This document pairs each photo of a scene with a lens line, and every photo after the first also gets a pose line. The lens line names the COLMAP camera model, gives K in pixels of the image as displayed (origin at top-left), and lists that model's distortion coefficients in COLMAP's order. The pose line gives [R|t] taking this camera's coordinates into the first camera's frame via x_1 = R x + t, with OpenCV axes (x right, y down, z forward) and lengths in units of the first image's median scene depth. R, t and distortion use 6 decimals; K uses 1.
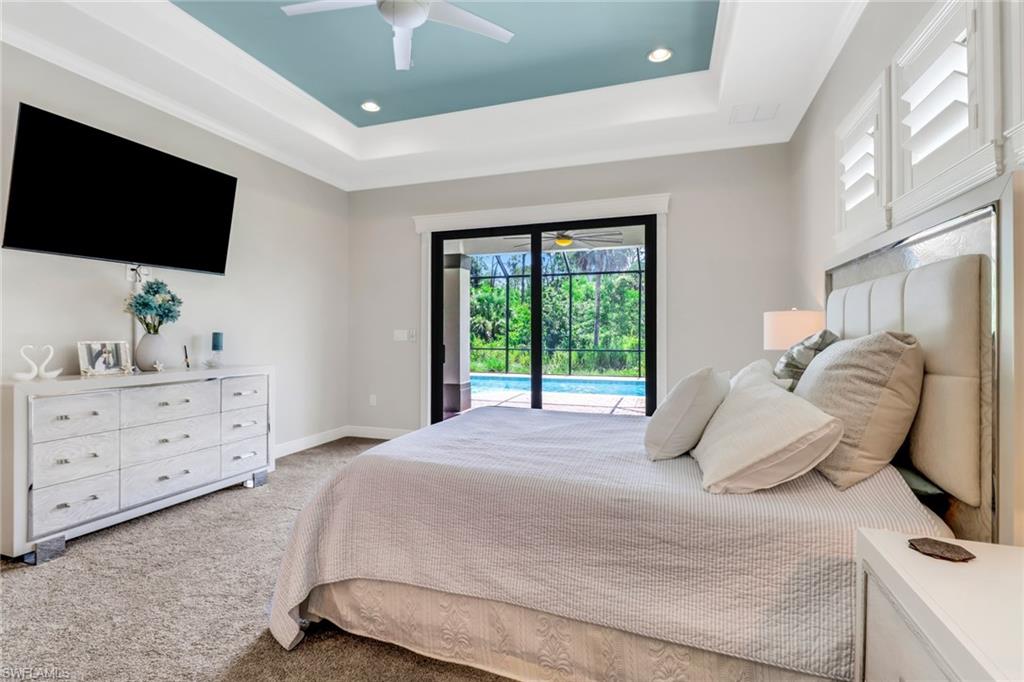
lens RADIAL K [[493.4, 0, 510.6], [0, 493.4, 333.3], [0, 0, 1]] dist [0.005152, -0.003475]
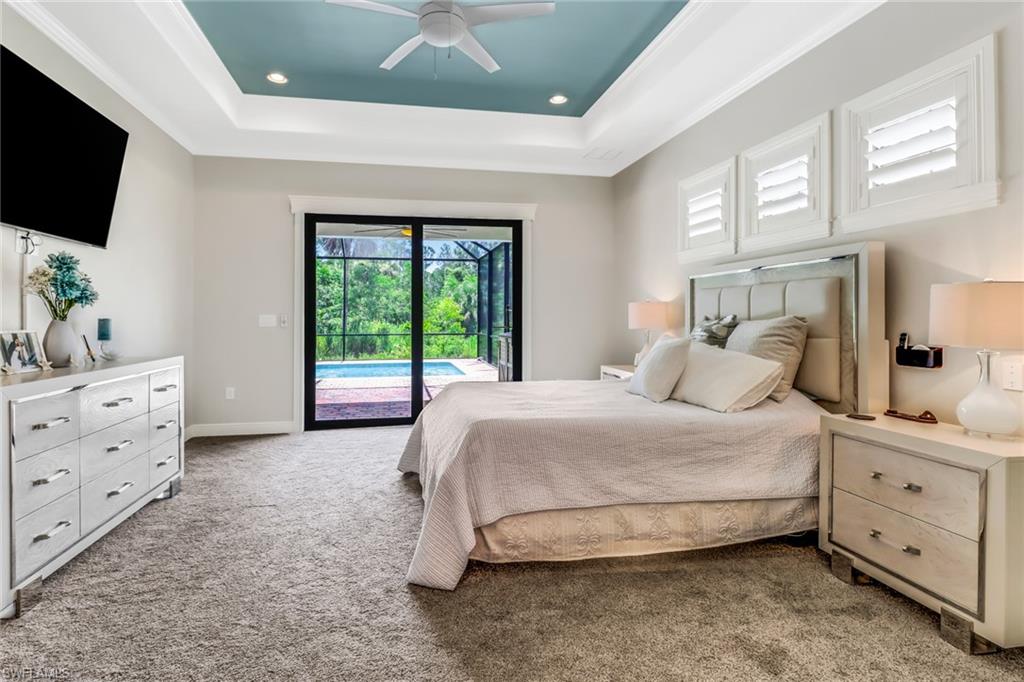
lens RADIAL K [[493.4, 0, 486.8], [0, 493.4, 323.1], [0, 0, 1]] dist [0.005152, -0.003475]
pose [[0.873357, -0.009150, 0.486995, -0.569707], [0.003997, 0.999925, 0.011620, -0.001371], [-0.487064, -0.008201, 0.873328, -0.030771]]
